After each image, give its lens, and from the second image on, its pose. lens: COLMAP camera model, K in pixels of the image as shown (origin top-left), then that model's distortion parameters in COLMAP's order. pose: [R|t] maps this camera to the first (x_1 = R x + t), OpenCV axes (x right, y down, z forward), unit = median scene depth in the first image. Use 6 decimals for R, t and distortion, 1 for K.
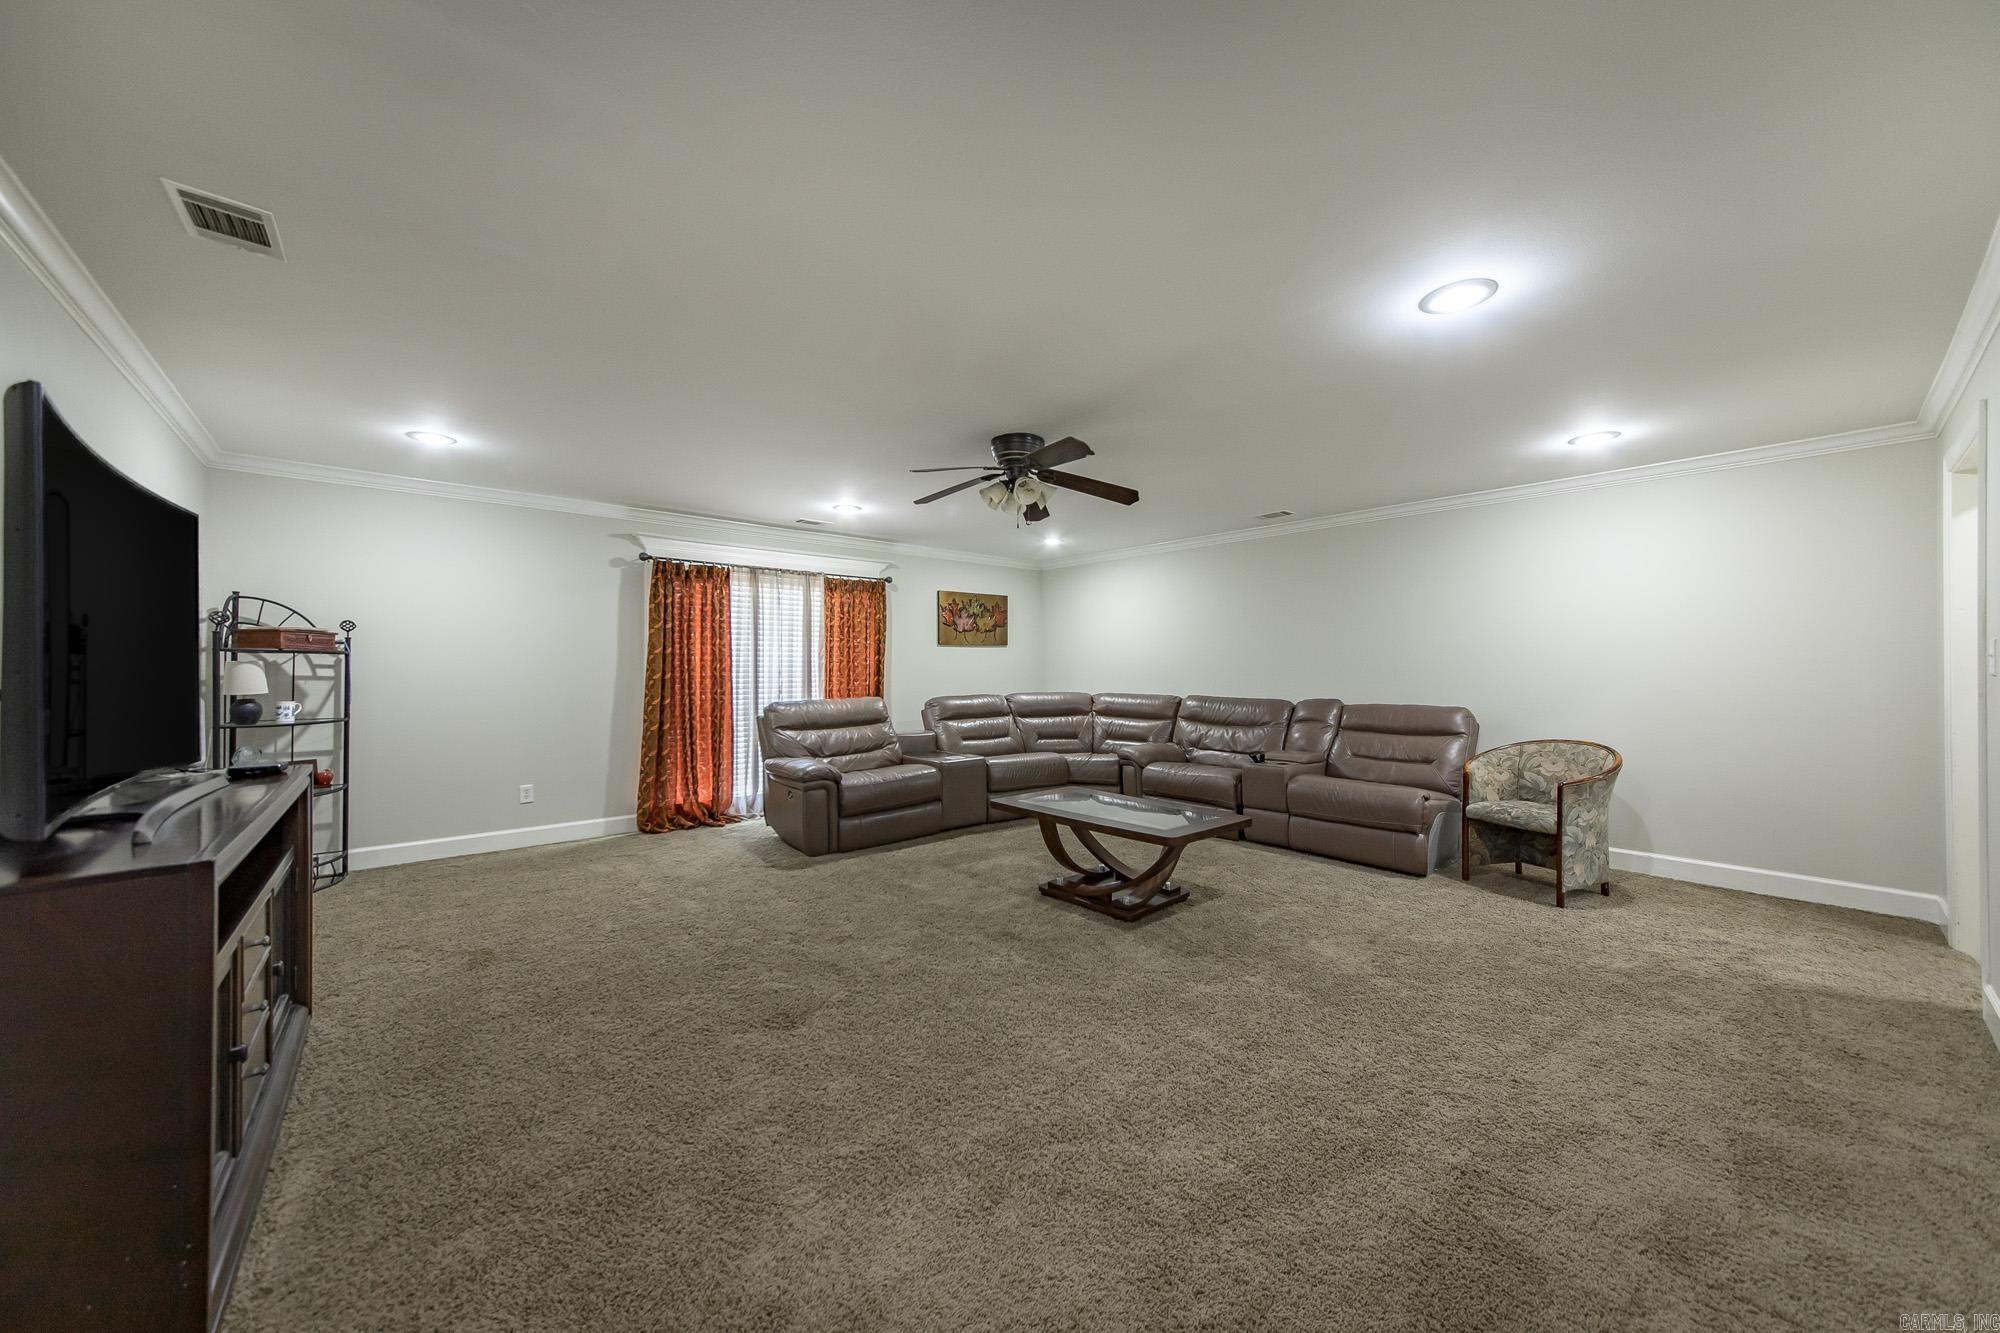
lens RADIAL K [[713.2, 0, 1000.0], [0, 713.2, 666.5], [0, 0, 1]] dist [-0.010496, -0.000082]
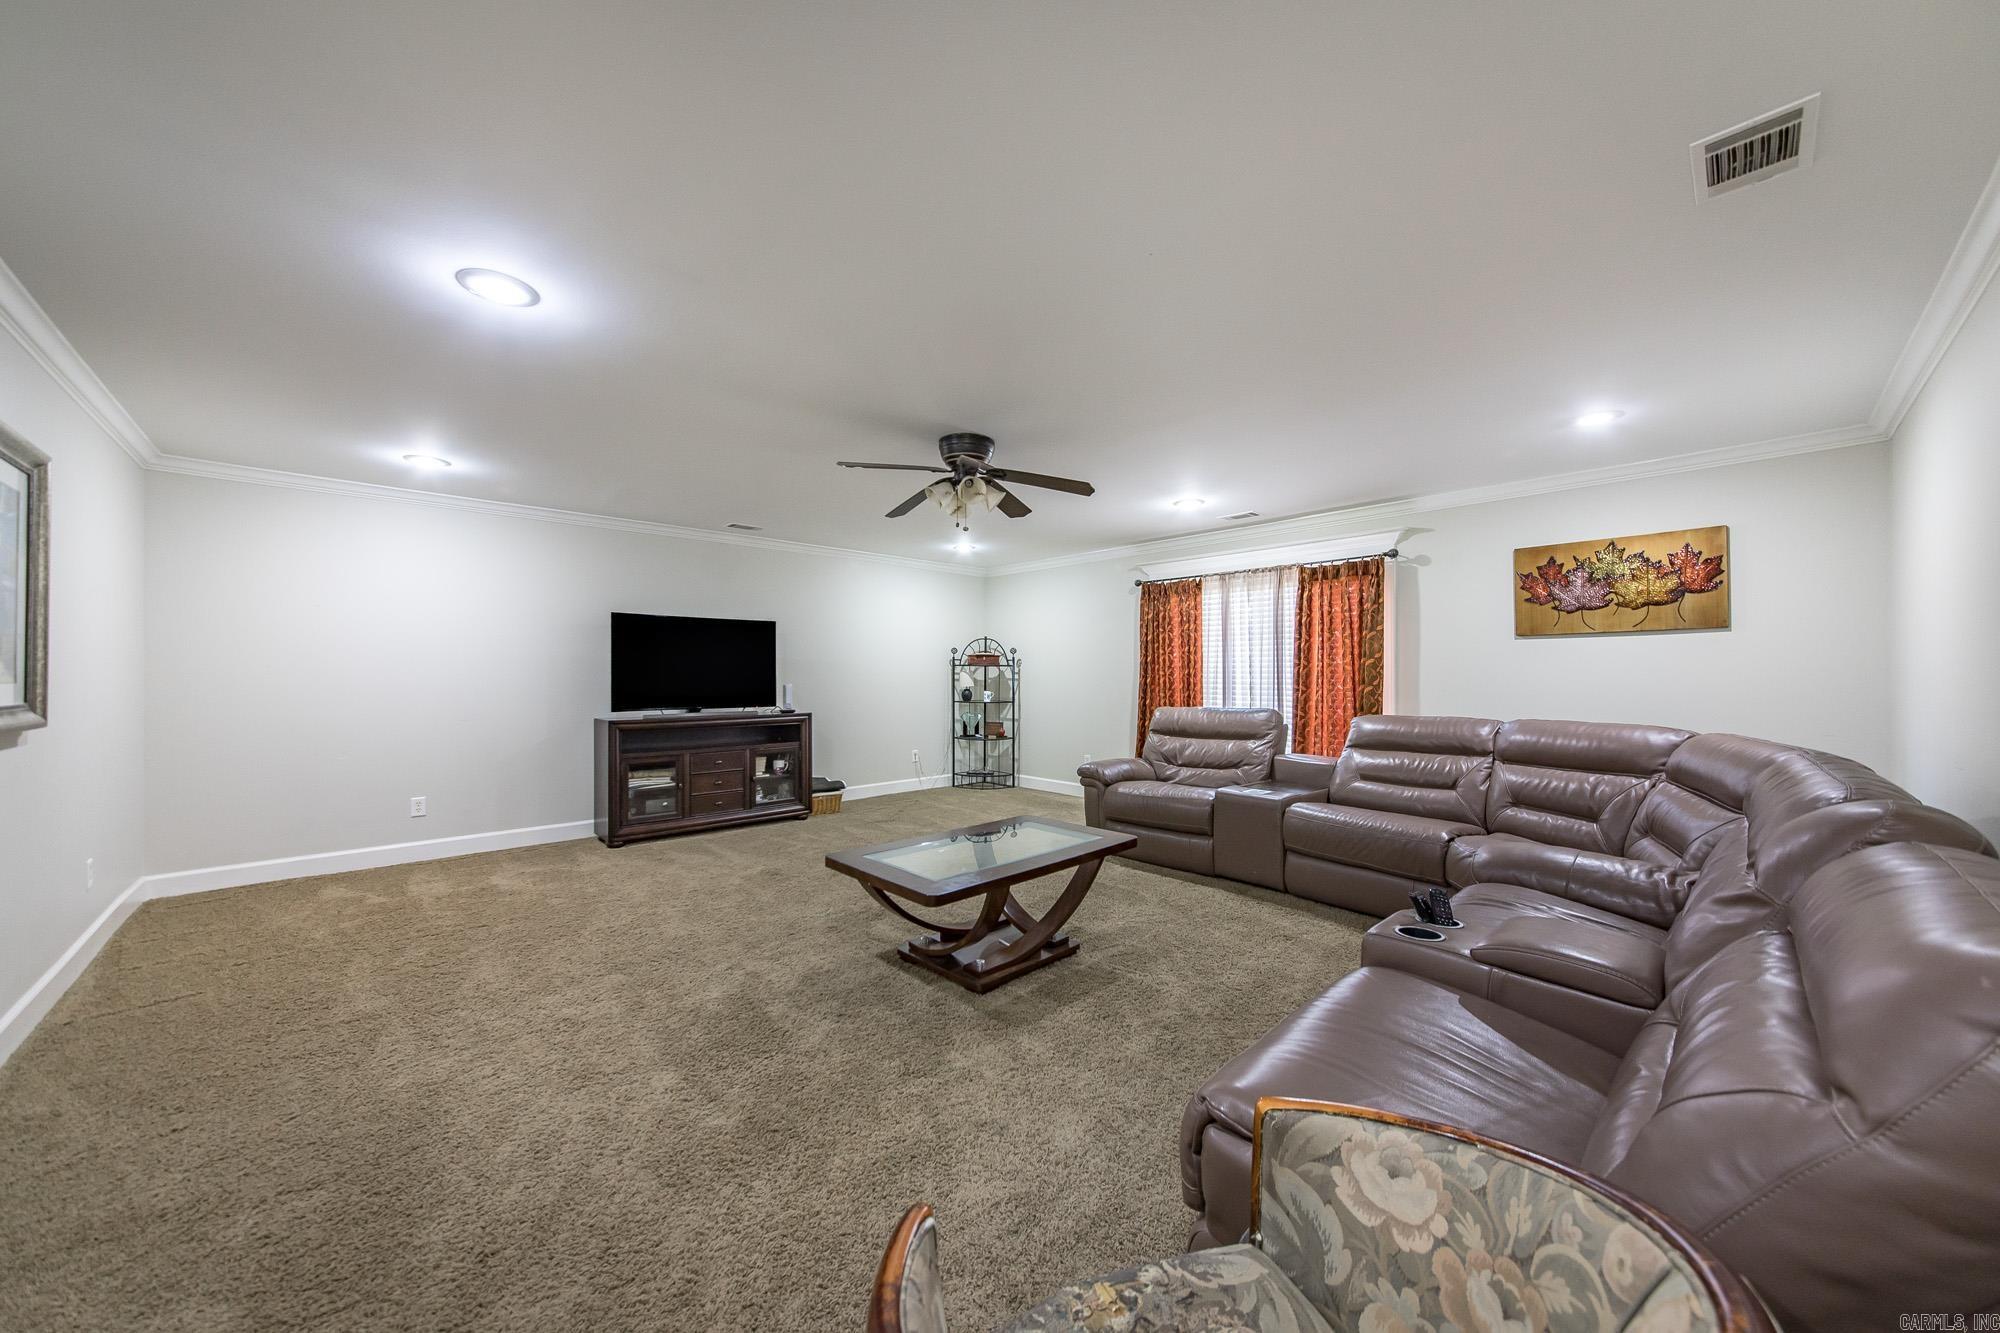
lens RADIAL K [[703.3, 0, 975.7], [0, 703.3, 677.7], [0, 0, 1]] dist [-0.000256, -0.000018]
pose [[0.020267, 0.004427, -0.999785, 0.603630], [0.002156, 0.999988, 0.004472, 0.001674], [0.999792, -0.002246, 0.020257, 0.607683]]
